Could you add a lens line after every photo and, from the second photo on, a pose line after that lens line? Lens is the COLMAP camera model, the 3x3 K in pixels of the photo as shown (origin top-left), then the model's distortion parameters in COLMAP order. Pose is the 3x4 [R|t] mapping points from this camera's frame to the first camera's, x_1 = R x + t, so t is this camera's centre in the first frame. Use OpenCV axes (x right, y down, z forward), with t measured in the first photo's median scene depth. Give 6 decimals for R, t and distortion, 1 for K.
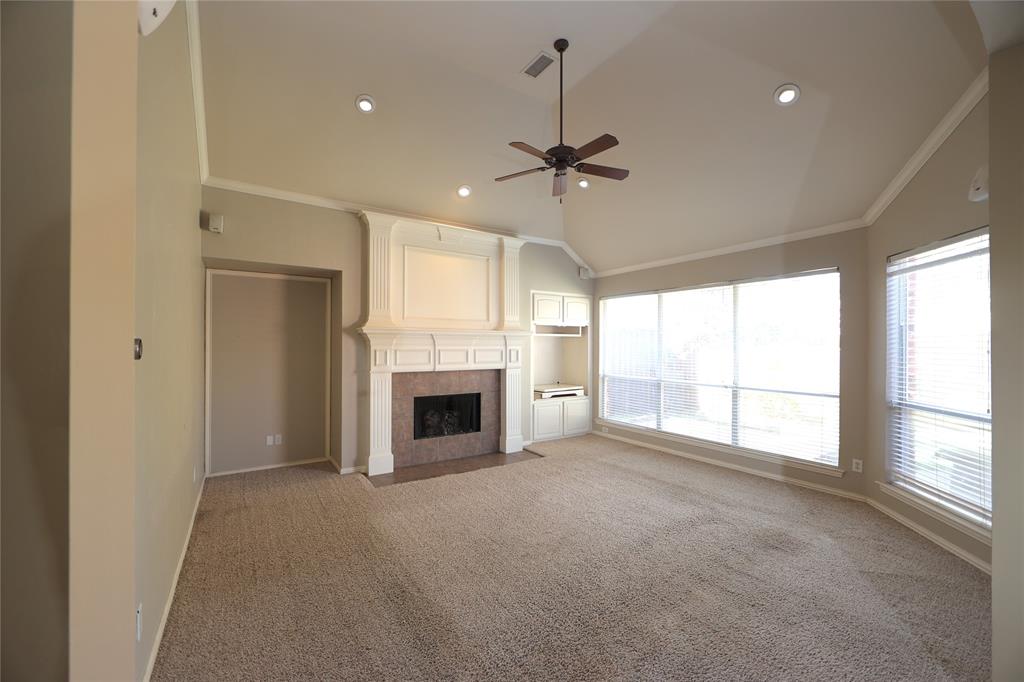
lens RADIAL K [[408.2, 0, 512.4], [0, 408.2, 339.5], [0, 0, 1]] dist [-0.004125, 0.000452]
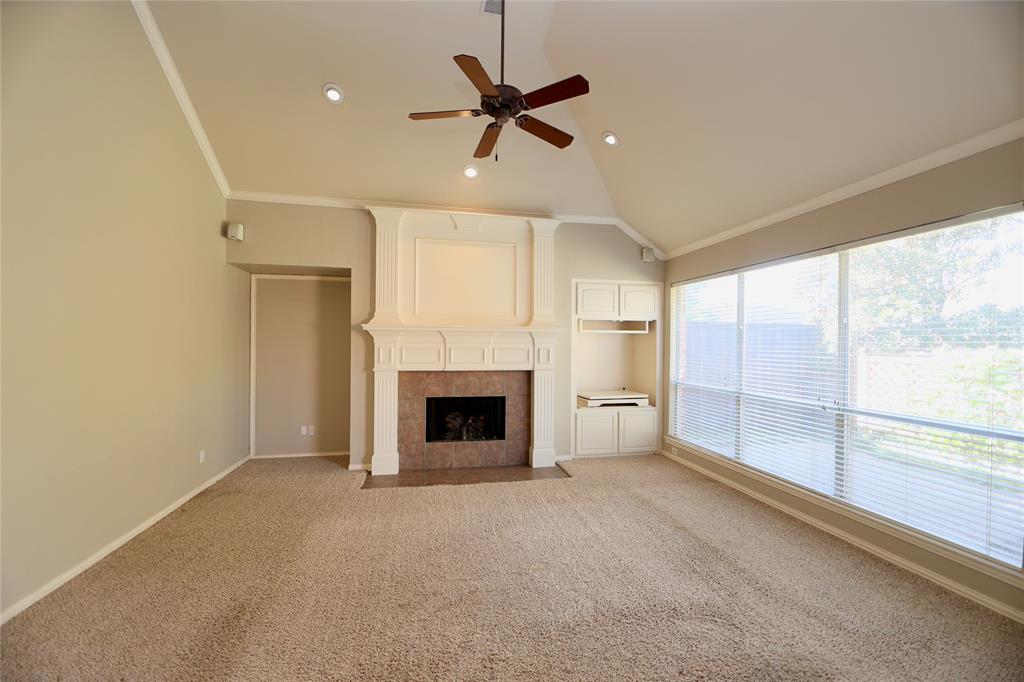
lens RADIAL K [[408.2, 0, 511.7], [0, 408.2, 340.5], [0, 0, 1]] dist [-0.004125, 0.000452]
pose [[0.926000, 0.001702, -0.377521, 0.289850], [0.000496, 0.999983, 0.005725, 0.003474], [0.377524, -0.005488, 0.925984, 0.189629]]
